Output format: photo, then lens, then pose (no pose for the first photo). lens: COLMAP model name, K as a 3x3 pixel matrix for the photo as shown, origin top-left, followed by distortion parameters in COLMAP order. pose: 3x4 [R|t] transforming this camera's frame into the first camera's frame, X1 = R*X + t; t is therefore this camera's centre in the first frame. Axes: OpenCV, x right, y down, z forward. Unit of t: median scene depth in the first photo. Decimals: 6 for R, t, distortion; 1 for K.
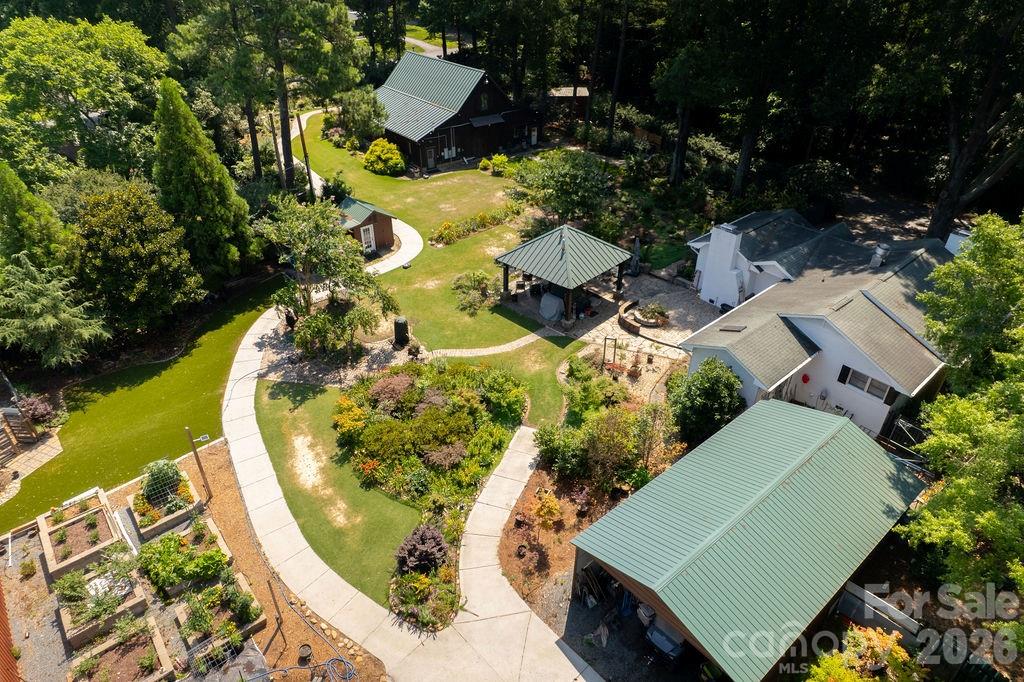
lens RADIAL K [[661.9, 0, 512.7], [0, 661.9, 344.2], [0, 0, 1]] dist [-0.066235, 0.068141]
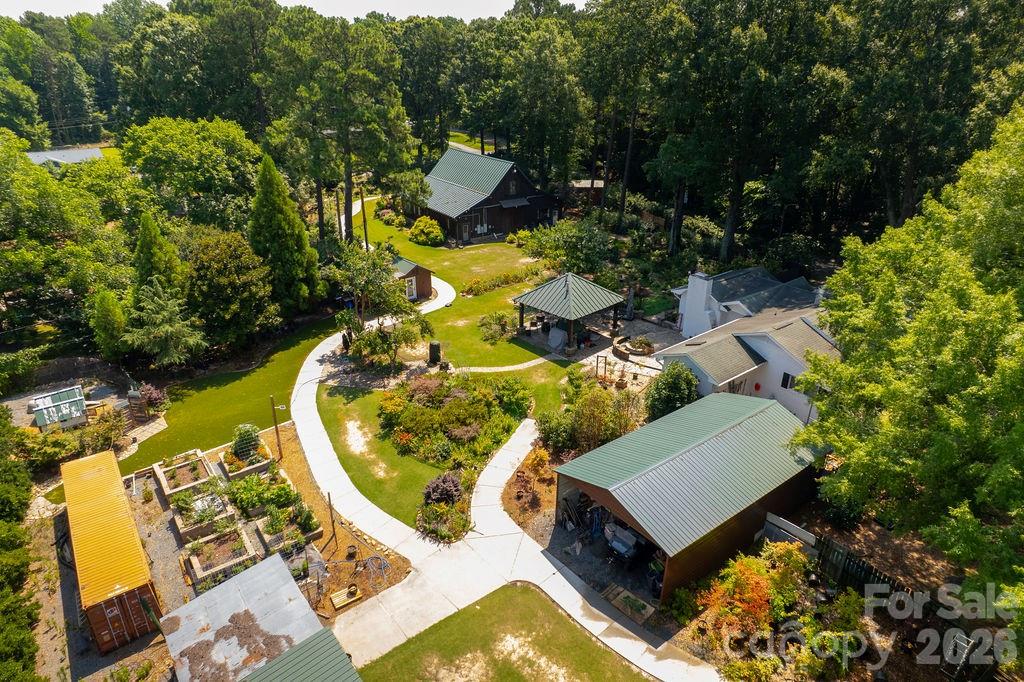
lens RADIAL K [[661.1, 0, 512.0], [0, 661.1, 341.0], [0, 0, 1]] dist [-0.039605, -0.000021]
pose [[0.998398, 0.023610, -0.051427, 0.040120], [-0.031322, 0.987459, -0.154740, 0.150420], [0.047129, 0.156103, 0.986616, -0.224719]]
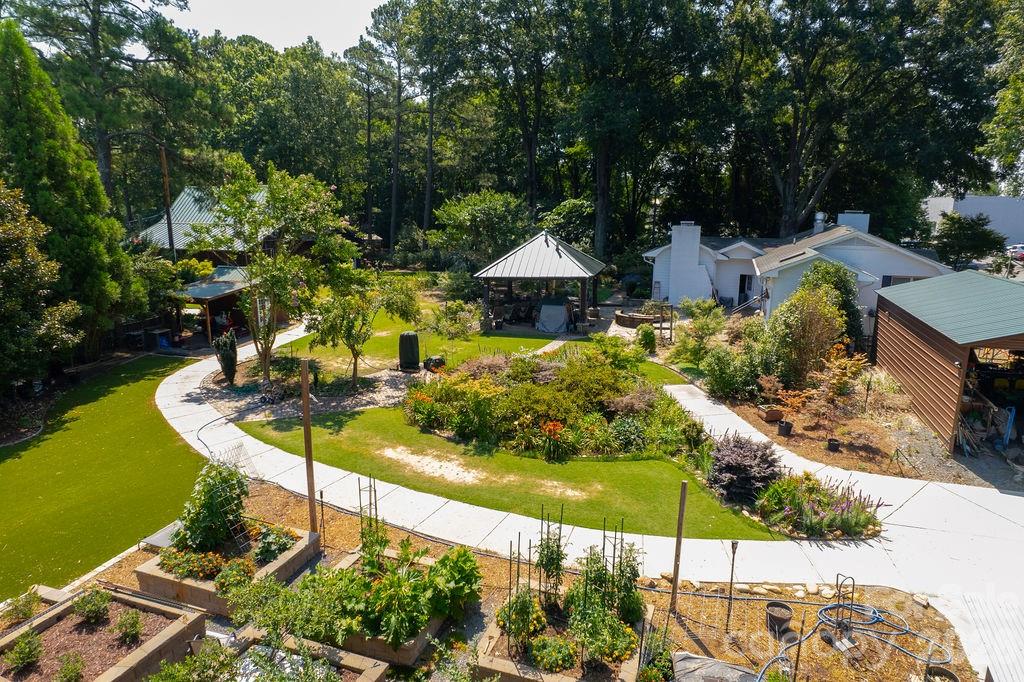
lens RADIAL K [[661.9, 0, 512.7], [0, 661.9, 344.2], [0, 0, 1]] dist [-0.066235, 0.068141]
pose [[0.864140, -0.101386, 0.492933, -0.438995], [0.276673, 0.913899, -0.297054, 0.227535], [-0.420373, 0.393077, 0.817788, 0.359617]]
